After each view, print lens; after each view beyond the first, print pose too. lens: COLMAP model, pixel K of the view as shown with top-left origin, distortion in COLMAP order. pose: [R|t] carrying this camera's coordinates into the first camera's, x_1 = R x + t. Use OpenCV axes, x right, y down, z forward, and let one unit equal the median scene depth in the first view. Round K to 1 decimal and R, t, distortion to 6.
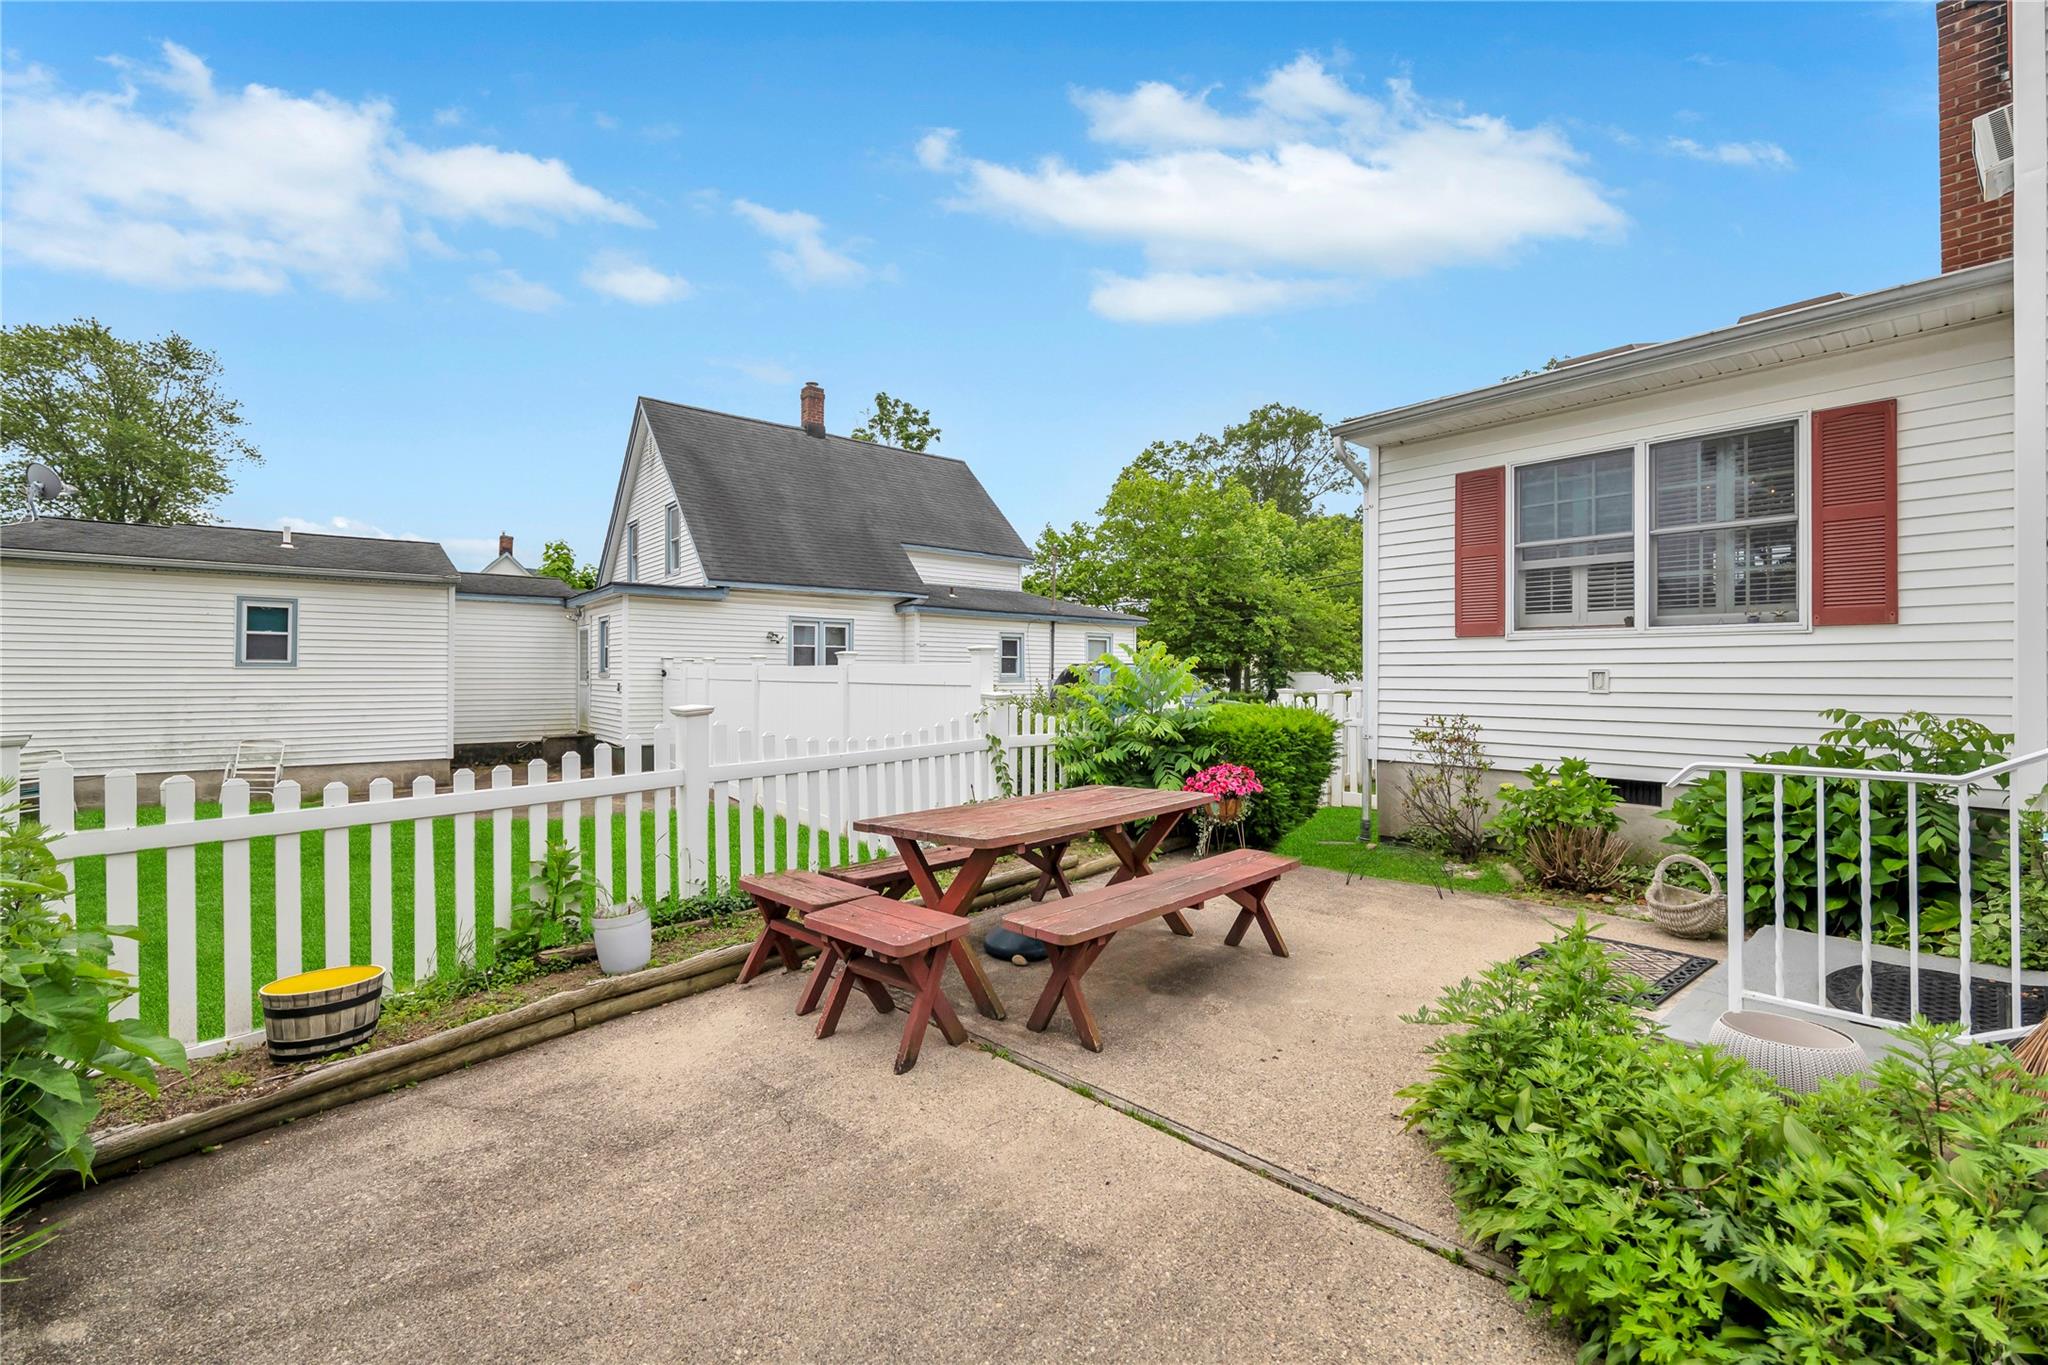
lens RADIAL K [[838.1, 0, 1019.2], [0, 838.1, 661.5], [0, 0, 1]] dist [-0.003488, 0.000698]
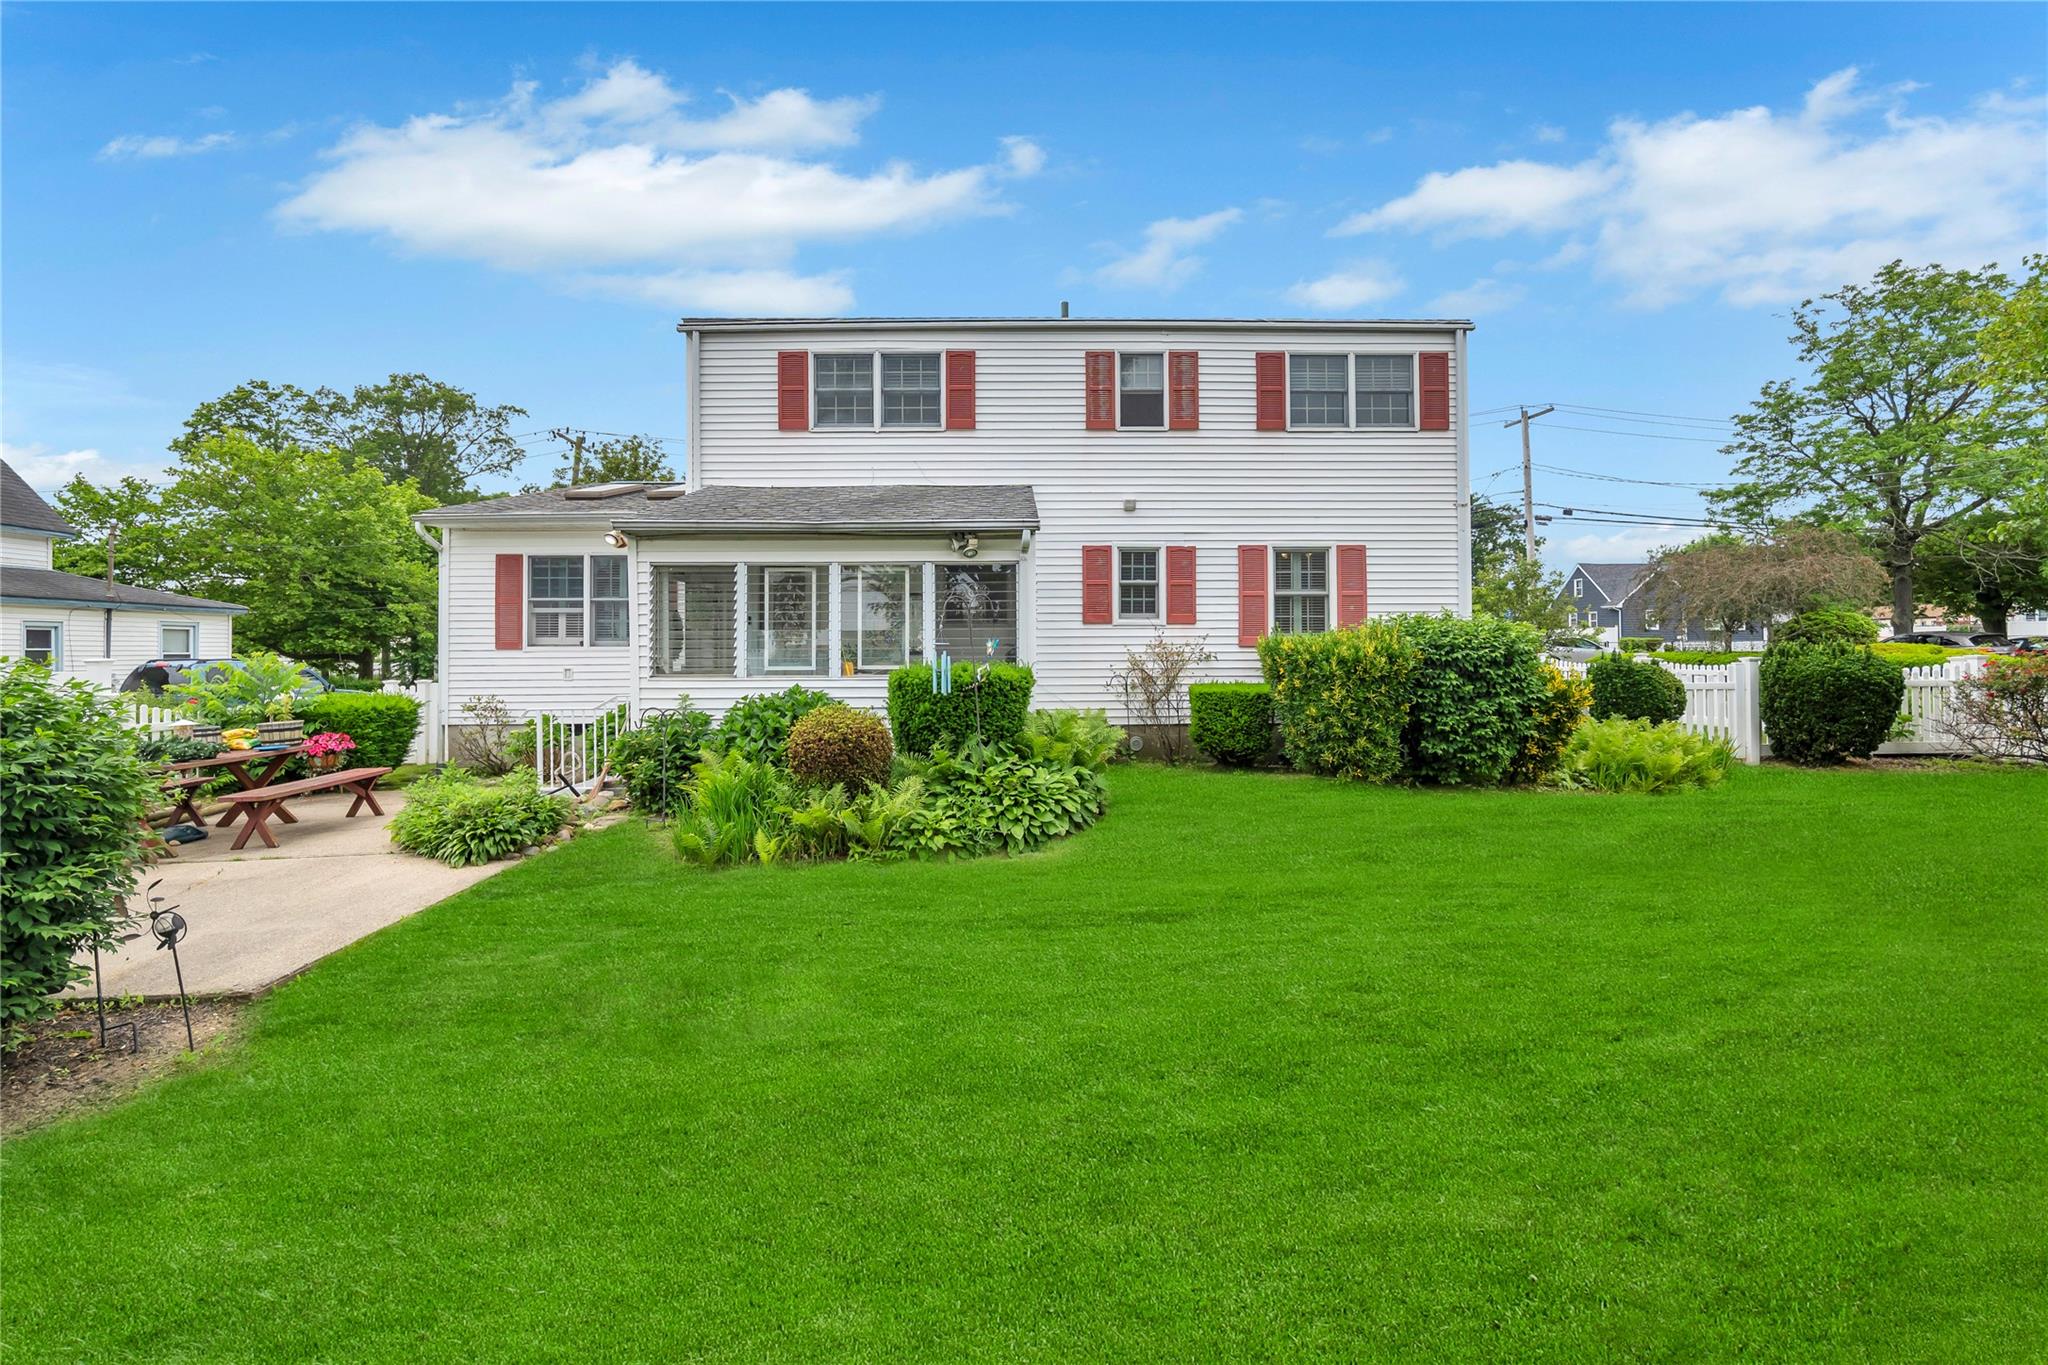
lens RADIAL K [[838.1, 0, 993.9], [0, 838.1, 646.3], [0, 0, 1]] dist [-0.003488, 0.000698]
pose [[0.631140, 0.000812, 0.775669, -0.172411], [-0.005518, 0.999979, 0.003444, -0.049363], [-0.775650, -0.006454, 0.631131, -0.917581]]
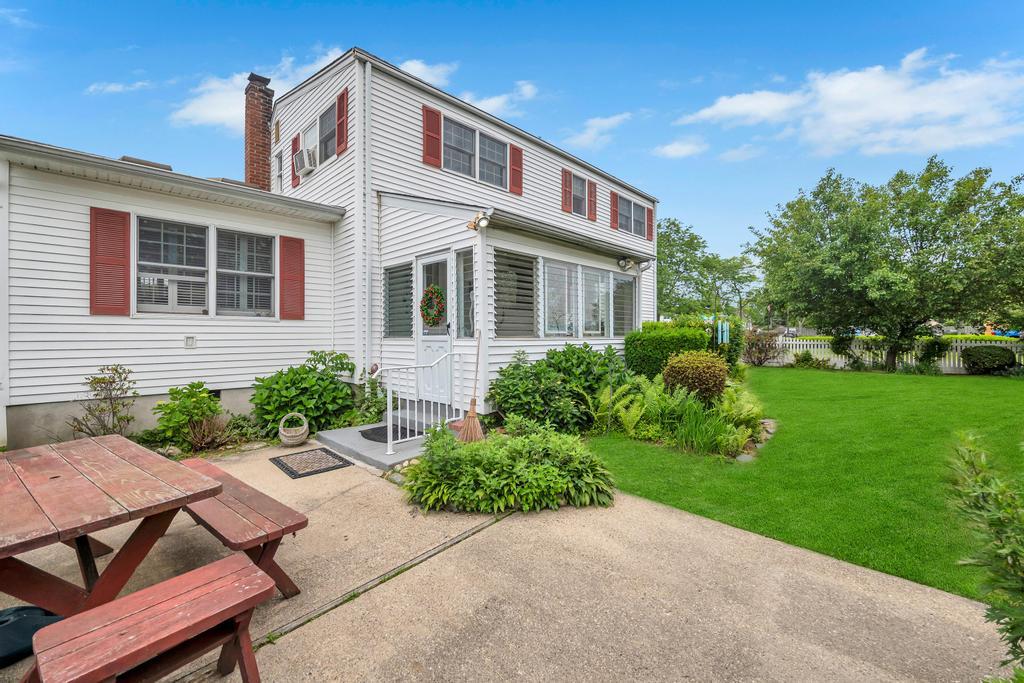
lens RADIAL K [[419.1, 0, 513.5], [0, 419.1, 339.1], [0, 0, 1]] dist [-0.003488, 0.000698]
pose [[-0.093696, -0.007915, 0.995569, -0.319269], [-0.011501, 0.999910, 0.006867, 0.001579], [-0.995534, -0.010807, -0.093778, 0.324070]]
